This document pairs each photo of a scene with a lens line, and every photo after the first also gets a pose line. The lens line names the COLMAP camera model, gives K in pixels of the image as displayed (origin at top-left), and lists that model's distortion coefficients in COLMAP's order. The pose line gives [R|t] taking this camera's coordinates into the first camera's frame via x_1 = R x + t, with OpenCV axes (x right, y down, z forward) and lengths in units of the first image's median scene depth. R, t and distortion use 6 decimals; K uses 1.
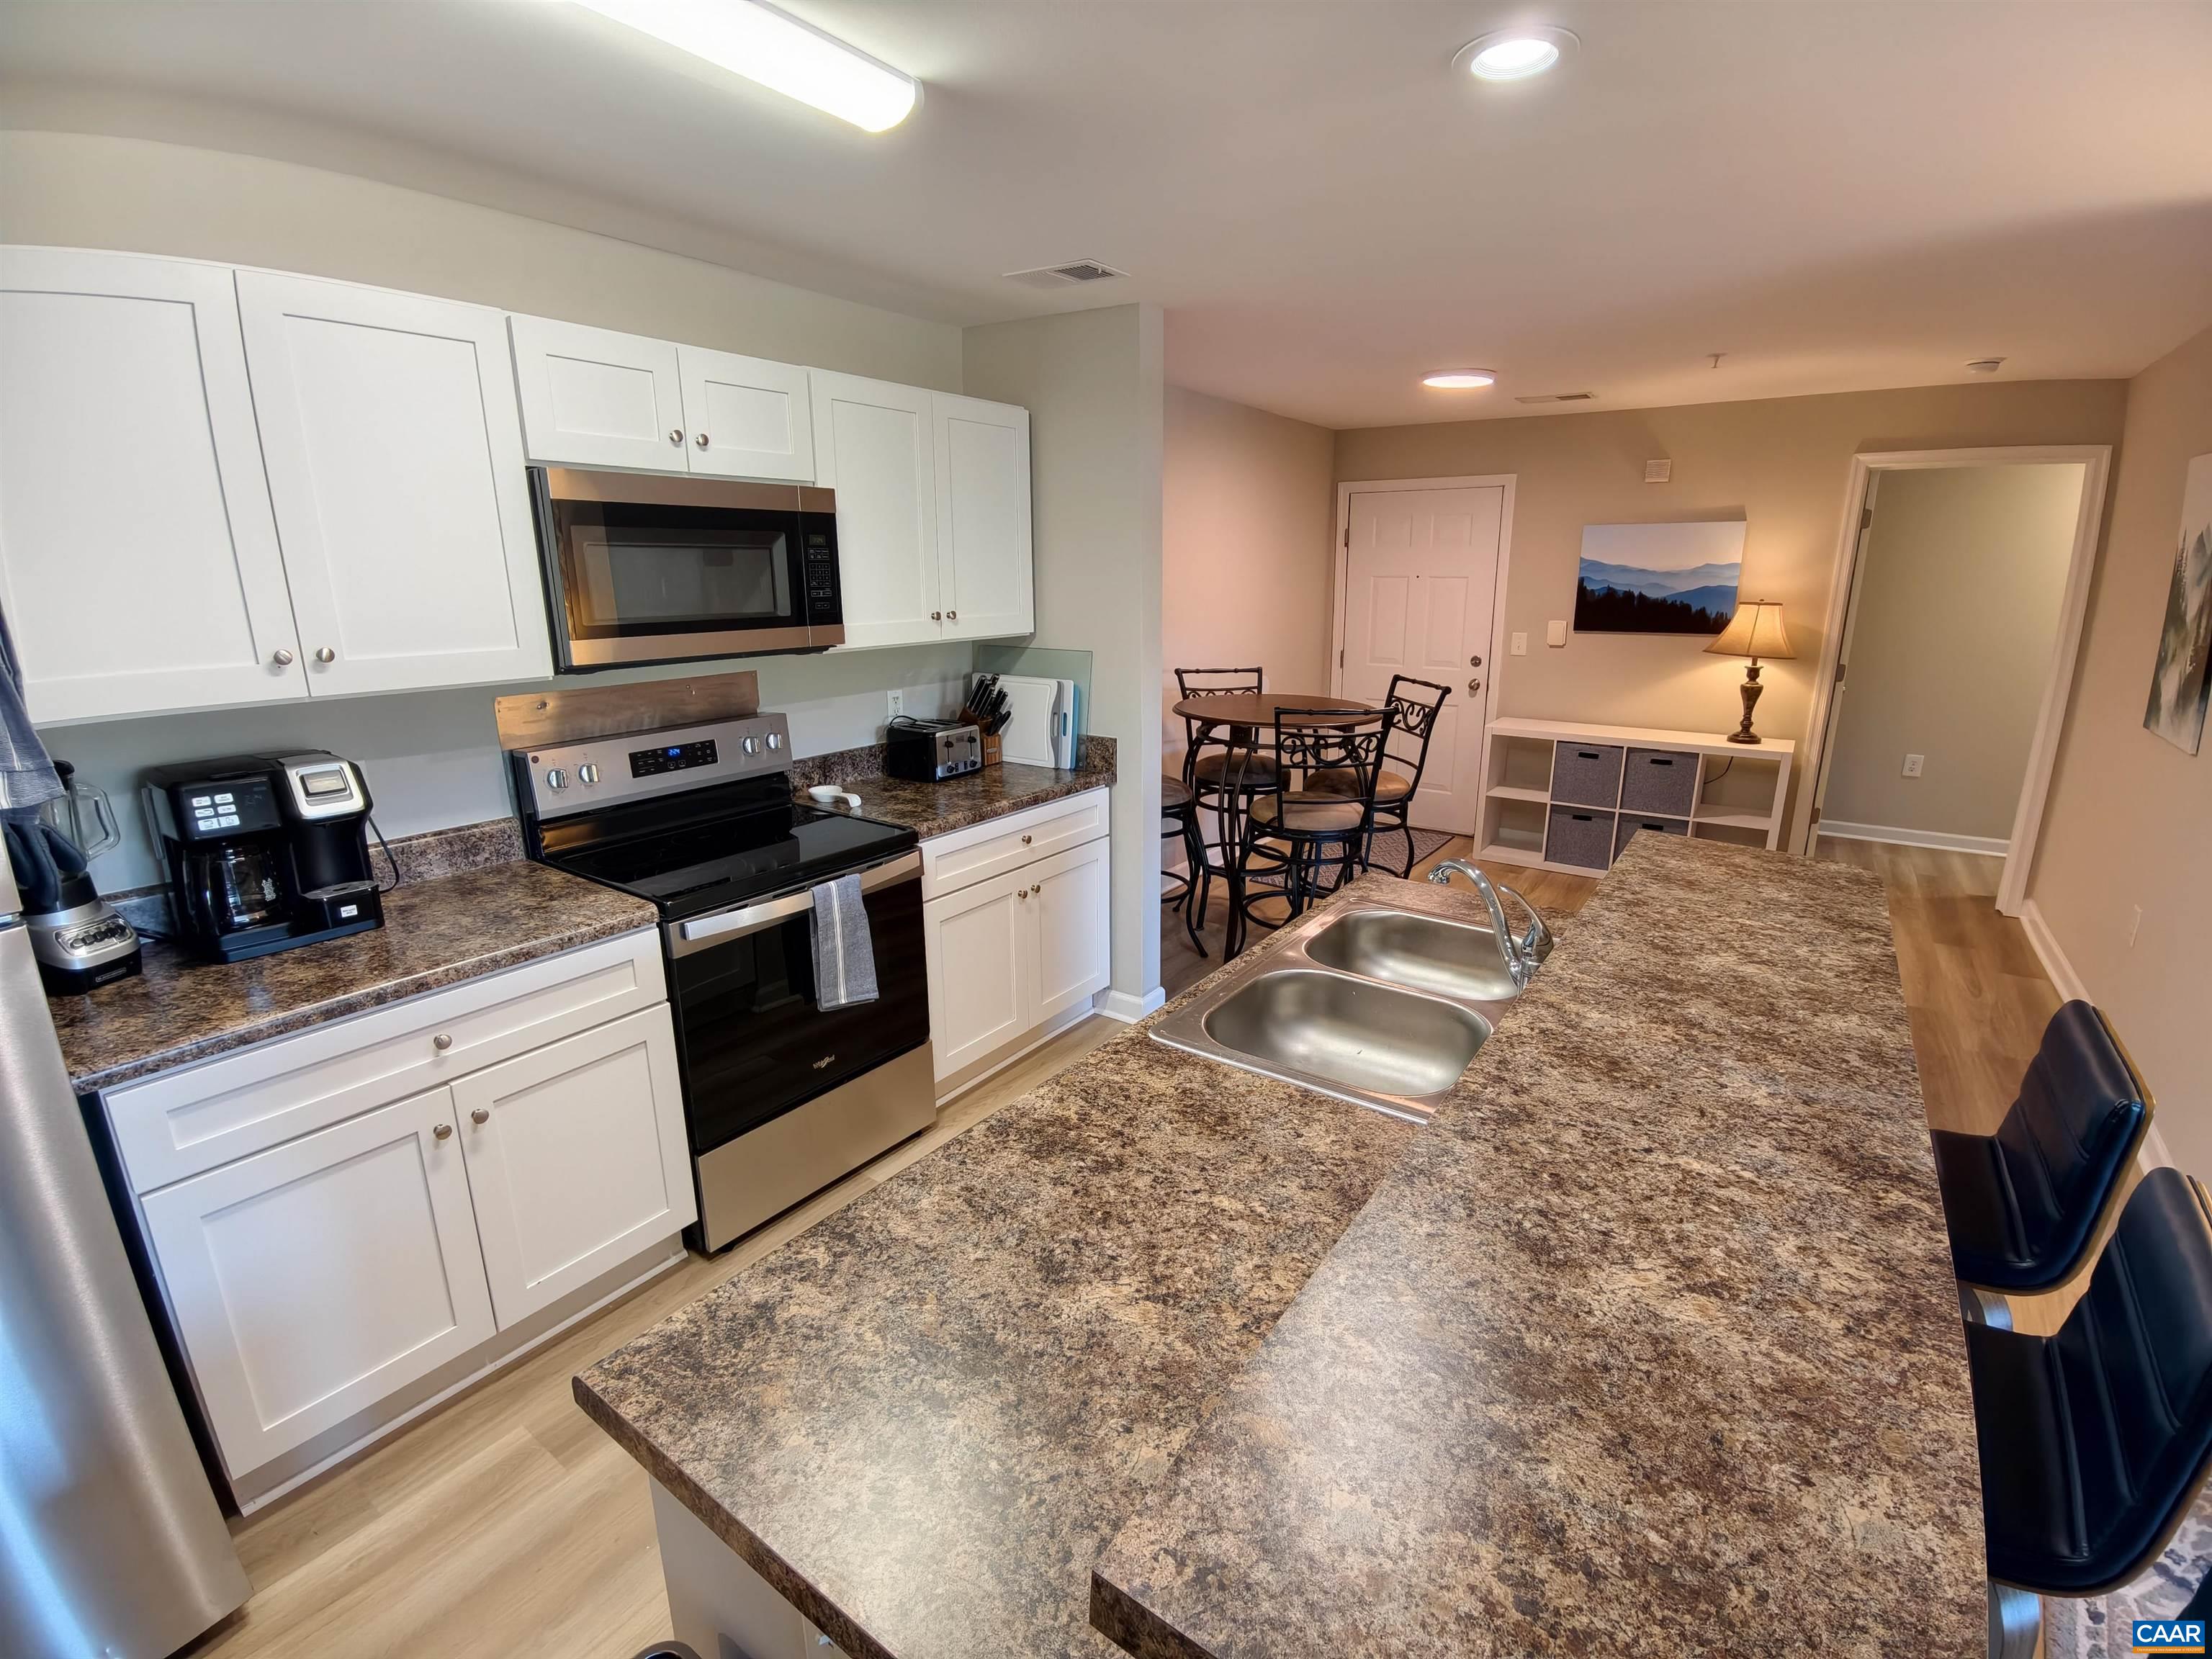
lens RADIAL K [[989.7, 0, 1117.7], [0, 989.7, 830.6], [0, 0, 1]] dist [-0.024202, -0.000463]
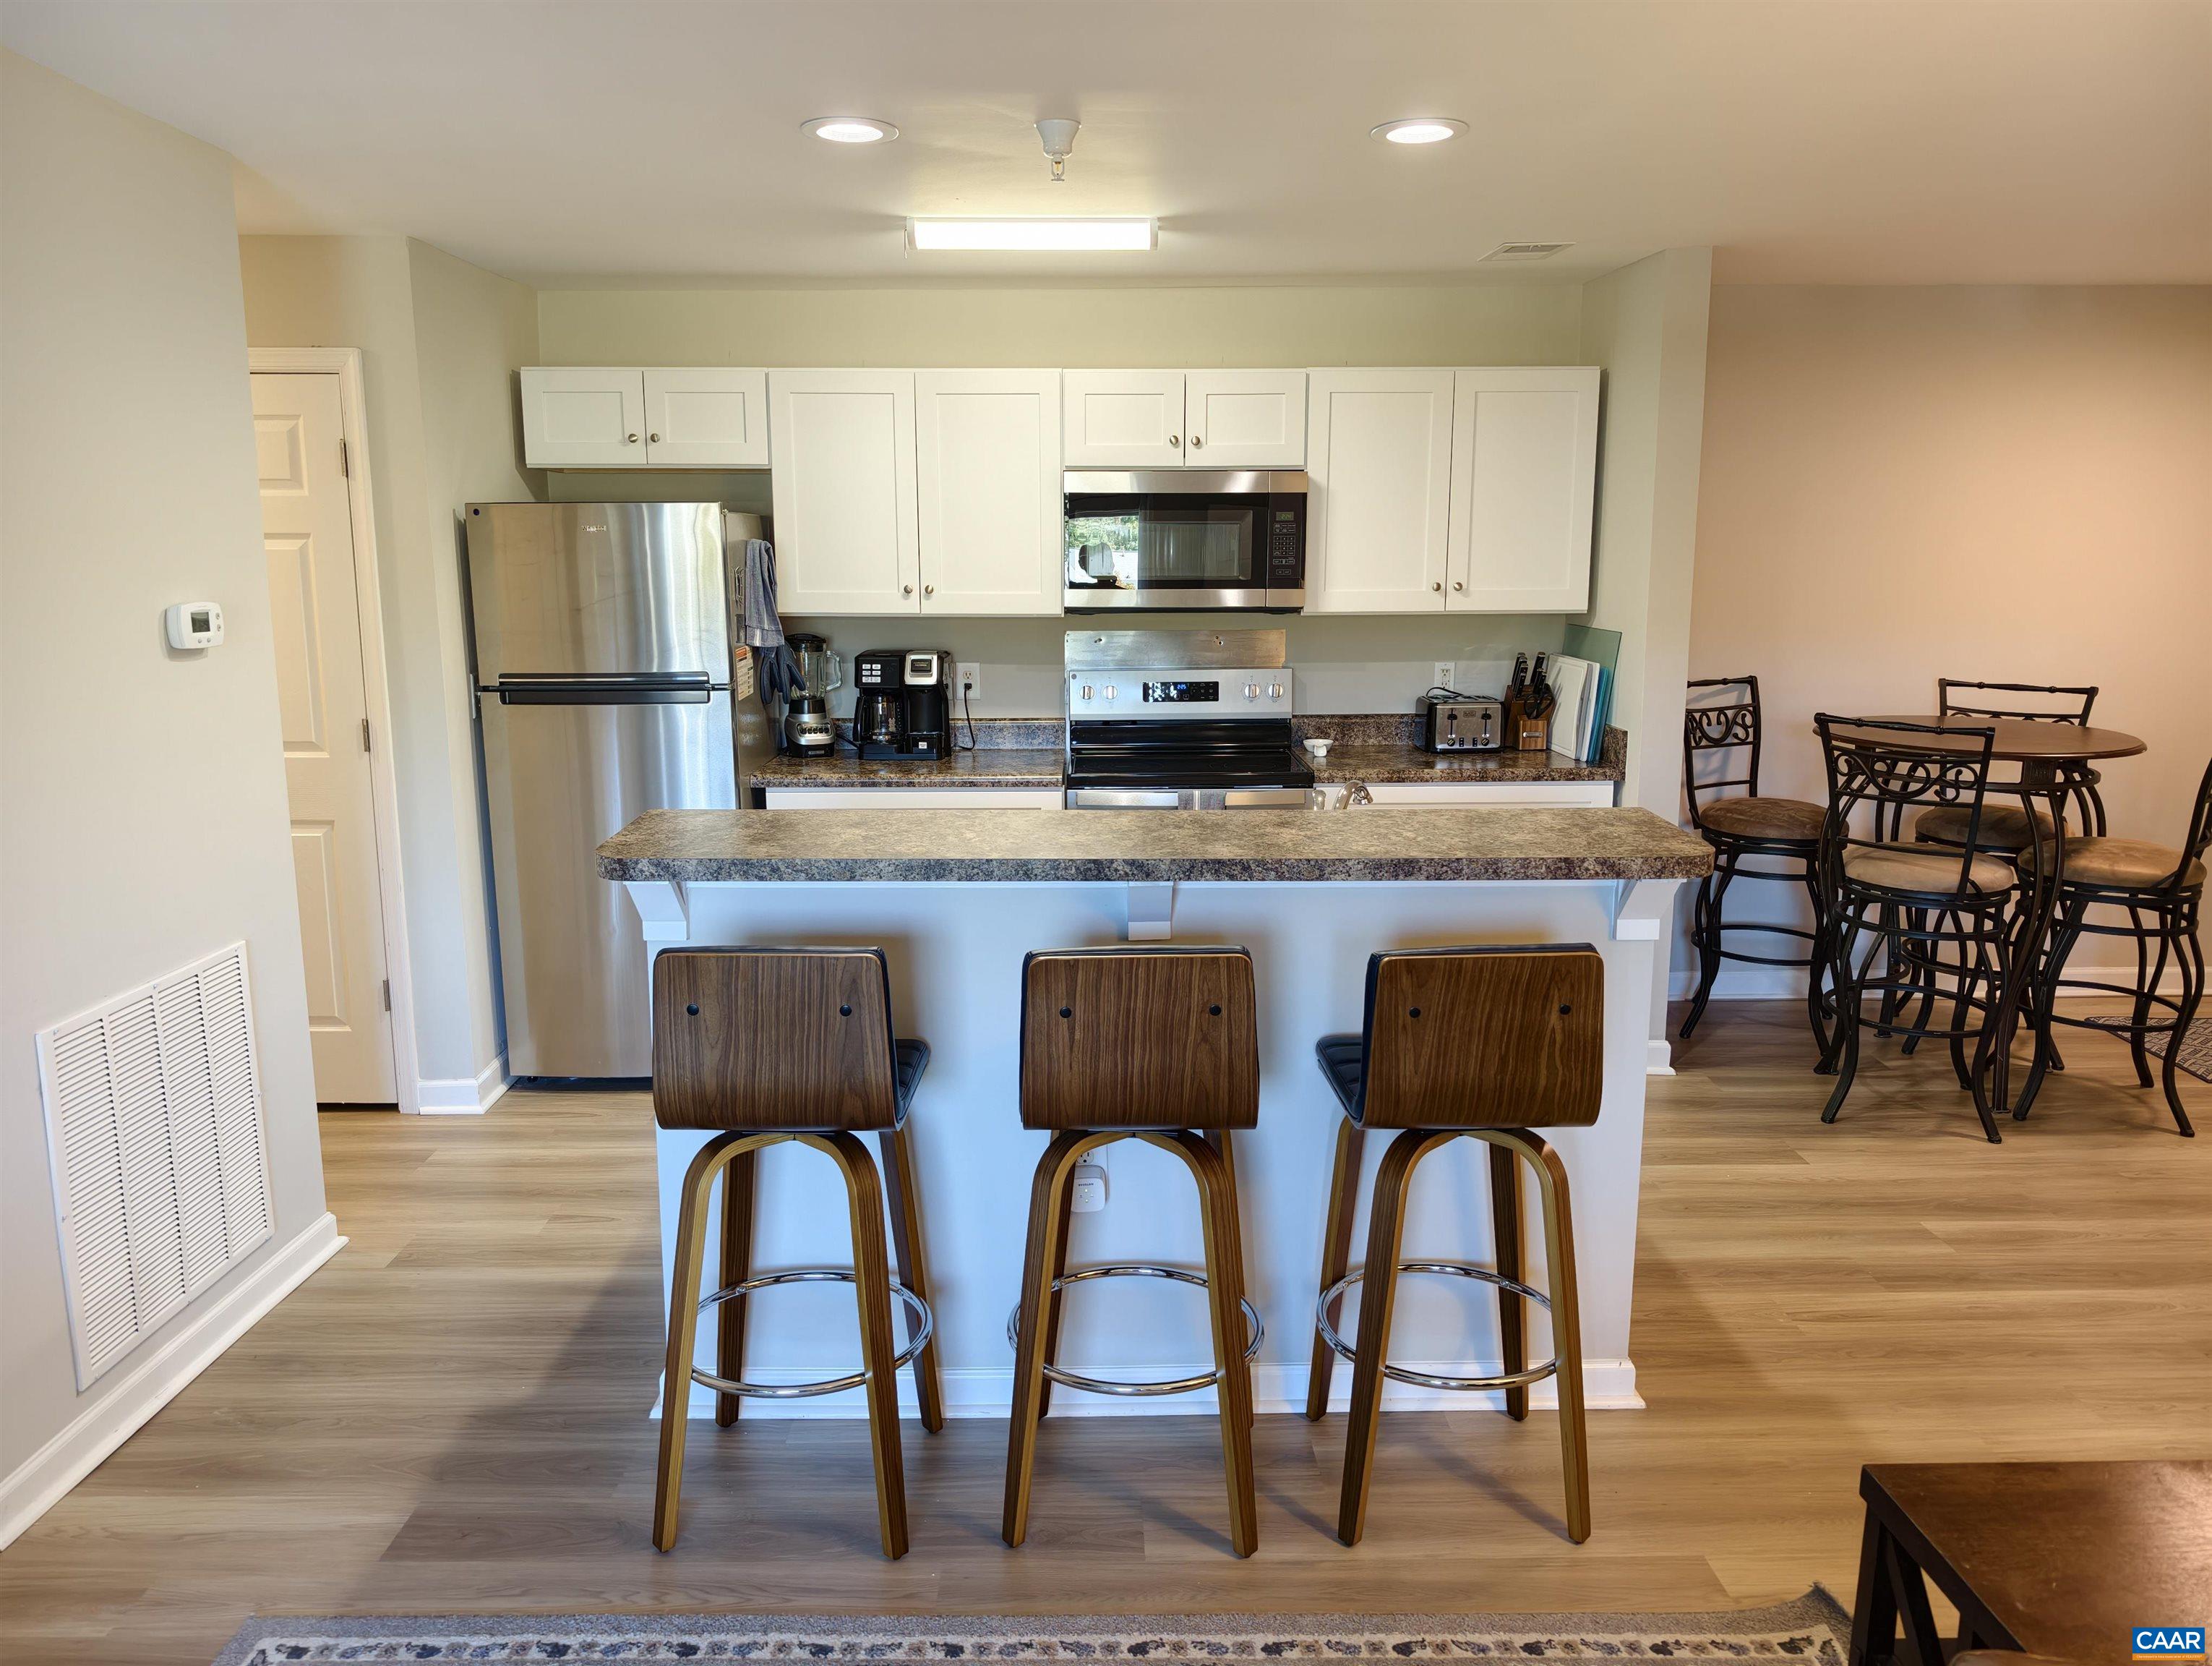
lens RADIAL K [[1540.4, 0, 1106.0], [0, 1540.4, 833.0], [0, 0, 1]] dist [-0.004261, -0.004348]
pose [[0.590359, 0.147166, -0.793611, 0.813623], [-0.205032, 0.978329, 0.028899, 0.049337], [0.780666, 0.145655, 0.607738, -0.170589]]
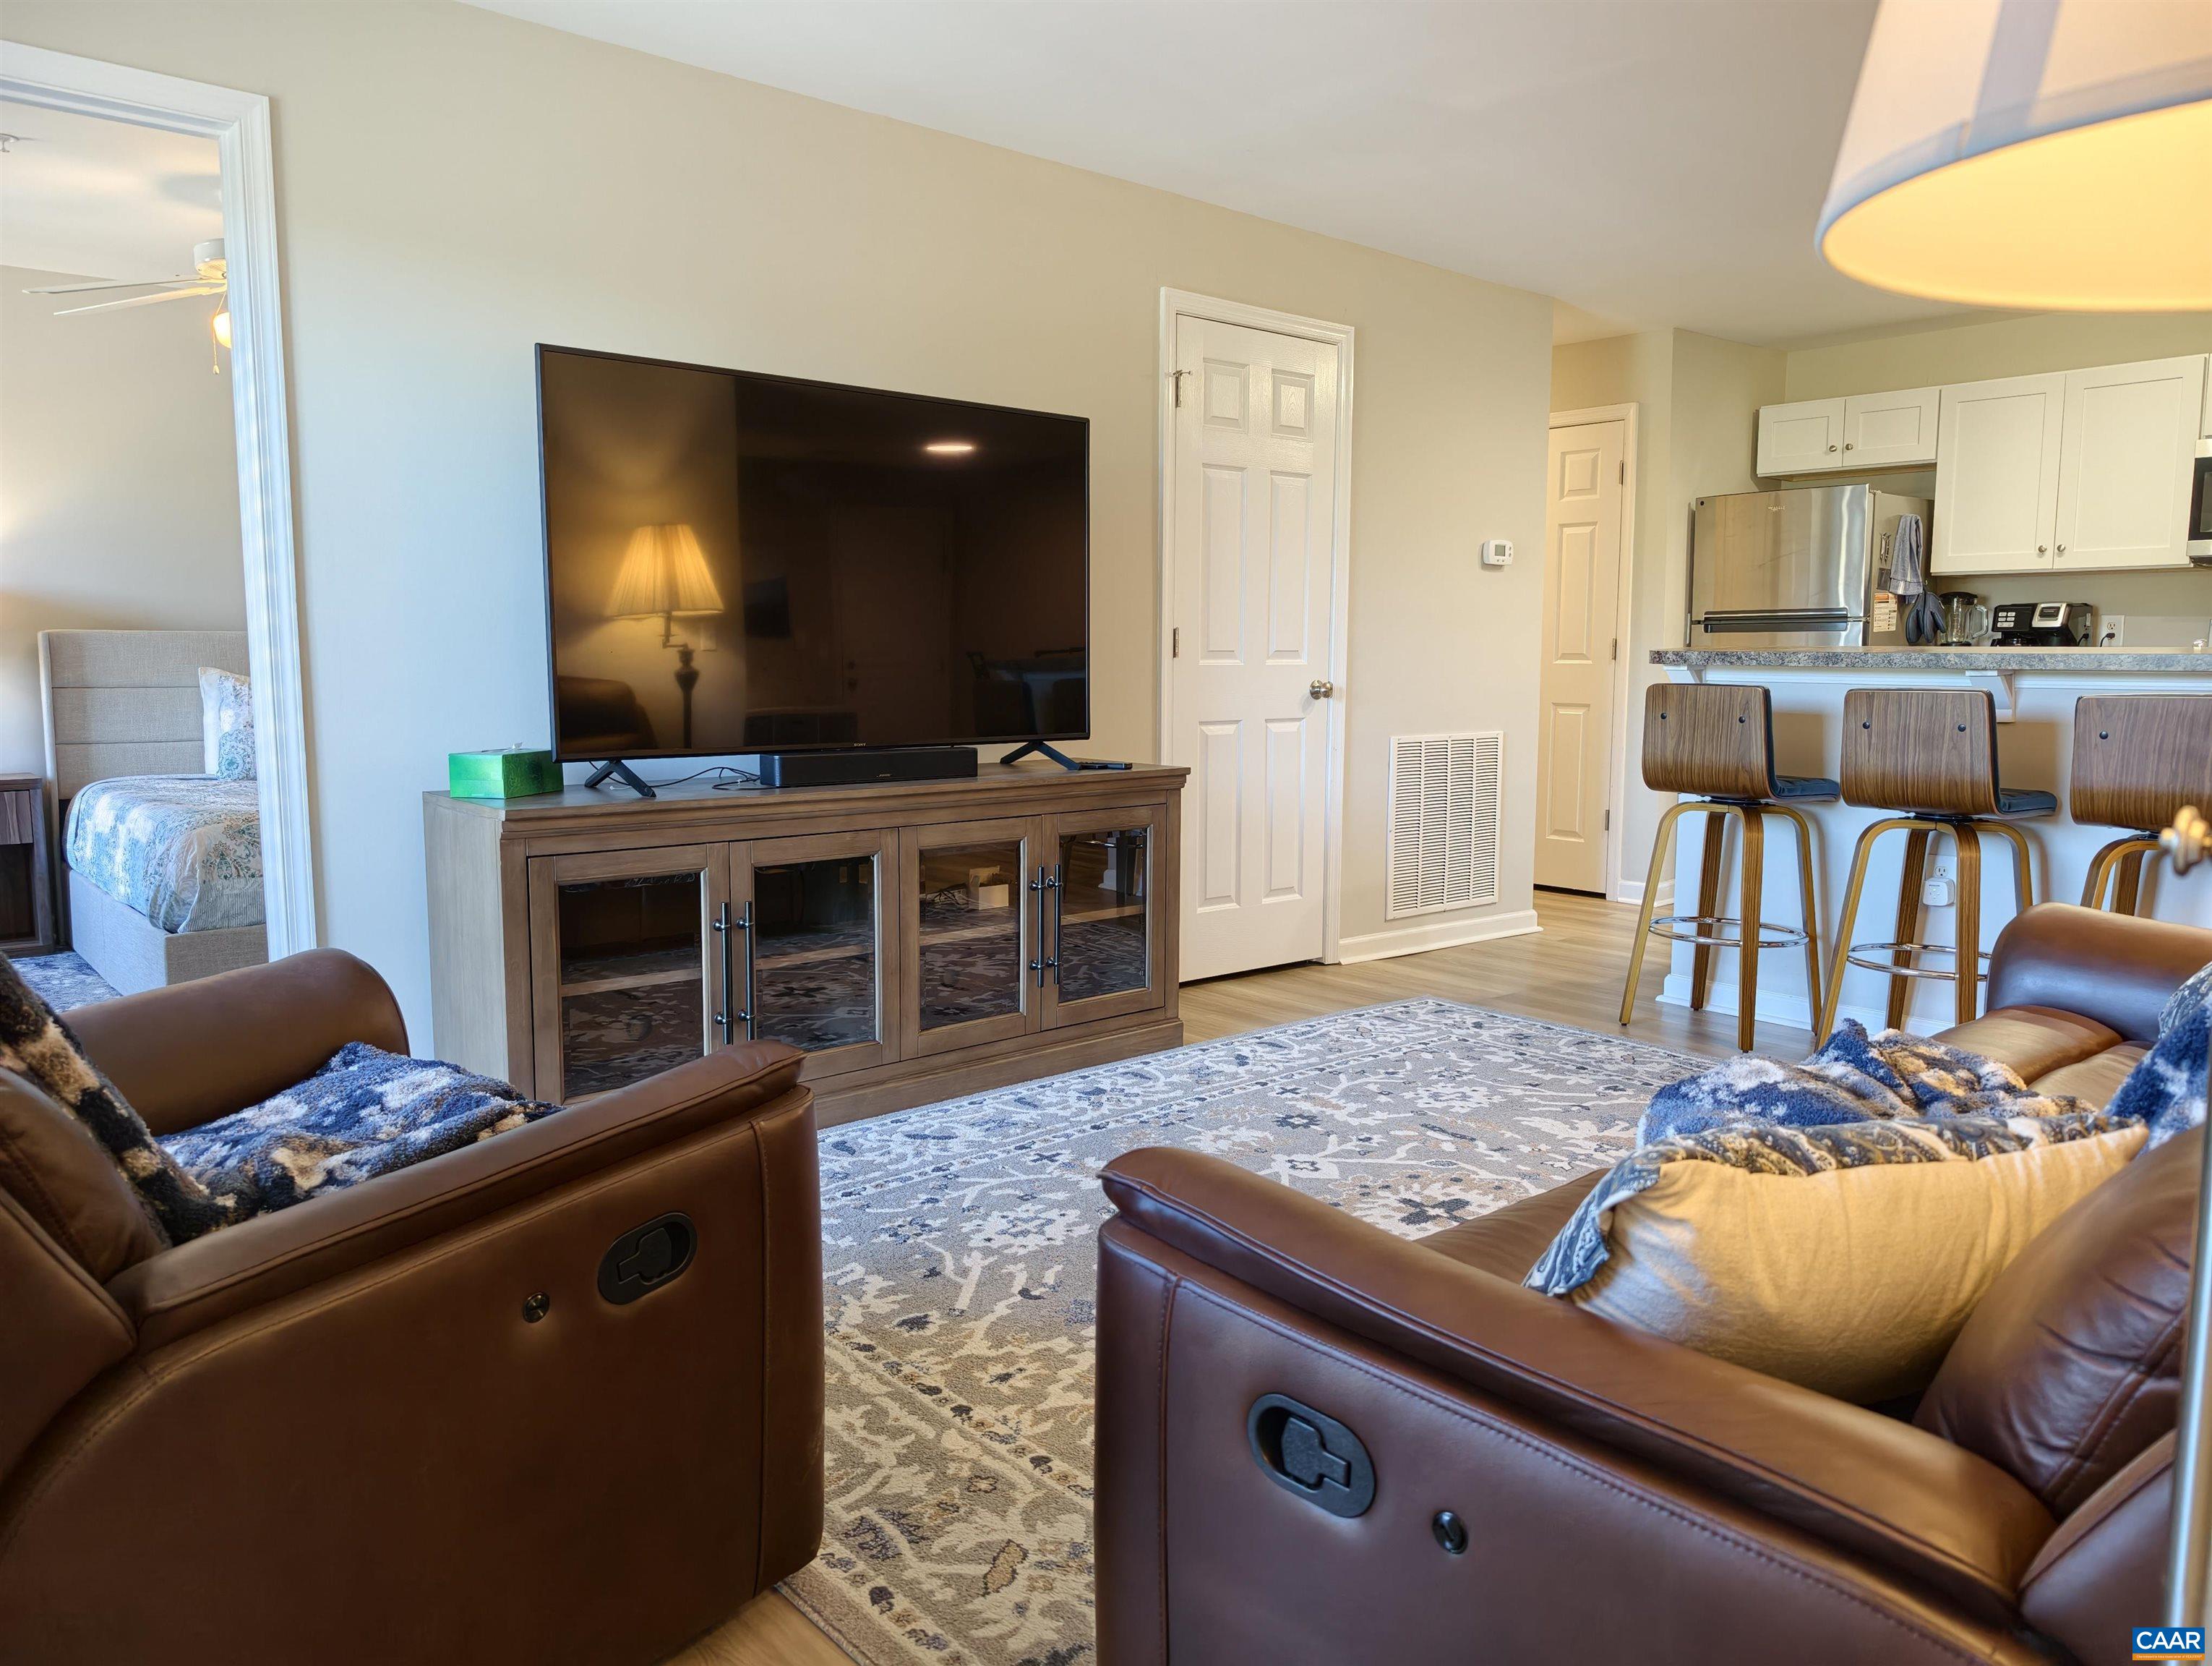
lens RADIAL K [[1574.3, 0, 1124.0], [0, 1574.3, 834.6], [0, 0, 1]] dist [-0.003571, 0.000535]
pose [[-0.231593, 0.116678, -0.965790, 1.532149], [-0.240708, 0.955037, 0.173100, 0.157169], [0.942563, 0.272562, -0.193095, -0.031821]]
